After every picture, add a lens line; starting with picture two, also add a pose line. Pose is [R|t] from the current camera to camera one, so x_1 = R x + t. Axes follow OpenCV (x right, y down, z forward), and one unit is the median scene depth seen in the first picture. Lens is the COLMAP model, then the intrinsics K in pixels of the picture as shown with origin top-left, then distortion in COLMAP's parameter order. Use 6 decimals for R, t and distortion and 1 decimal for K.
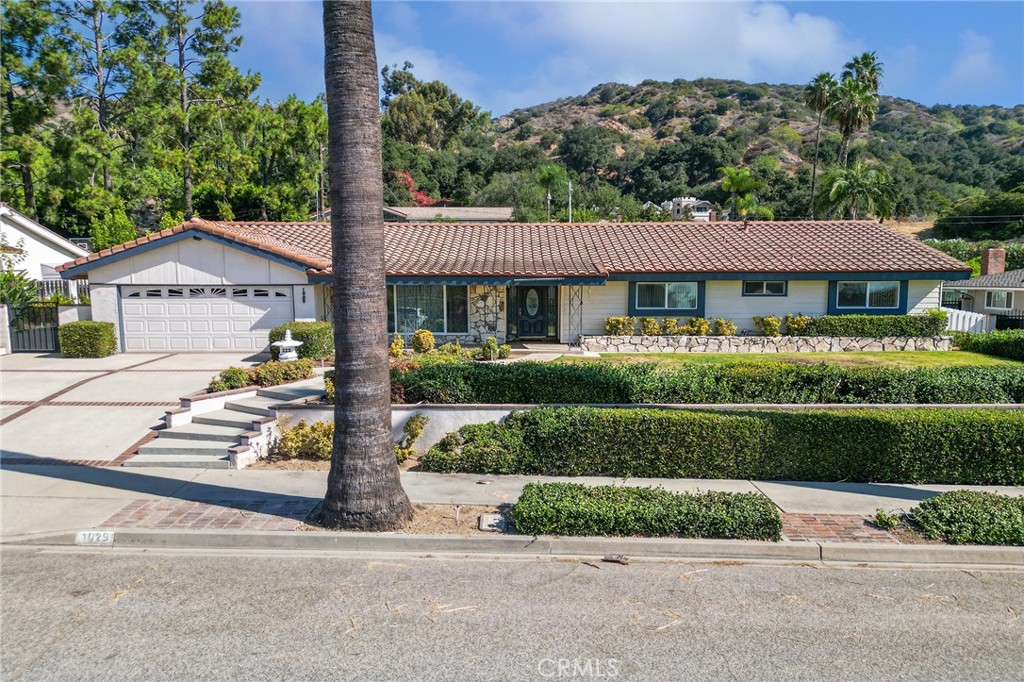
lens RADIAL K [[763.3, 0, 512.0], [0, 763.3, 341.0], [0, 0, 1]] dist [0.087699, -0.098402]
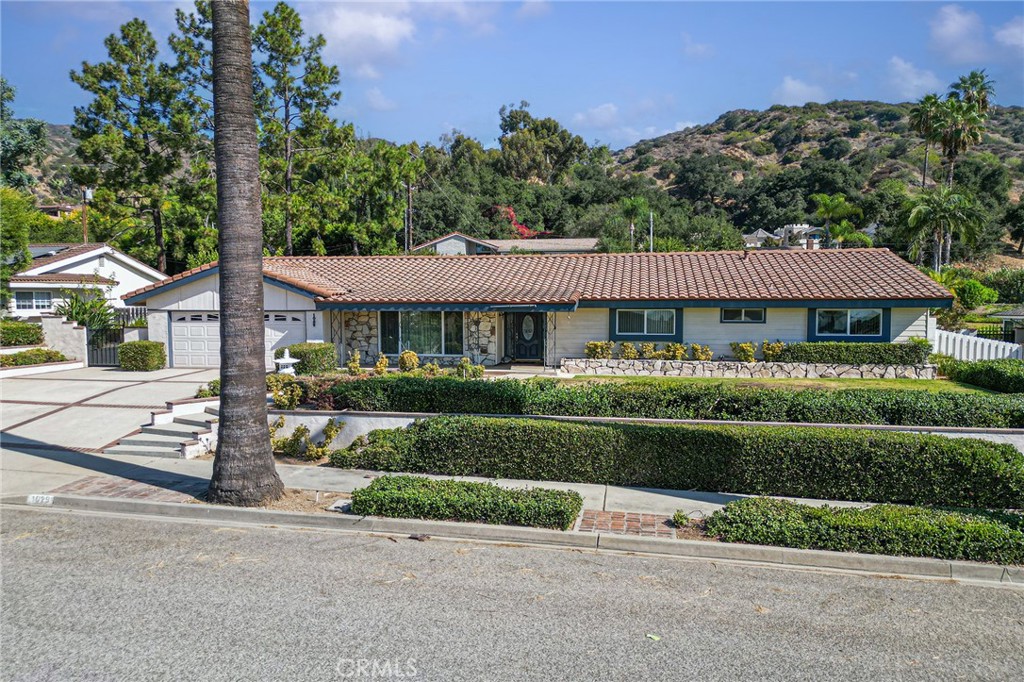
lens RADIAL K [[763.3, 0, 512.0], [0, 763.3, 341.0], [0, 0, 1]] dist [0.087699, -0.098402]
pose [[0.983002, 0.009204, -0.183362, 0.218485], [-0.016317, 0.999170, -0.037322, 0.009572], [0.182866, 0.039680, 0.982337, -0.069894]]
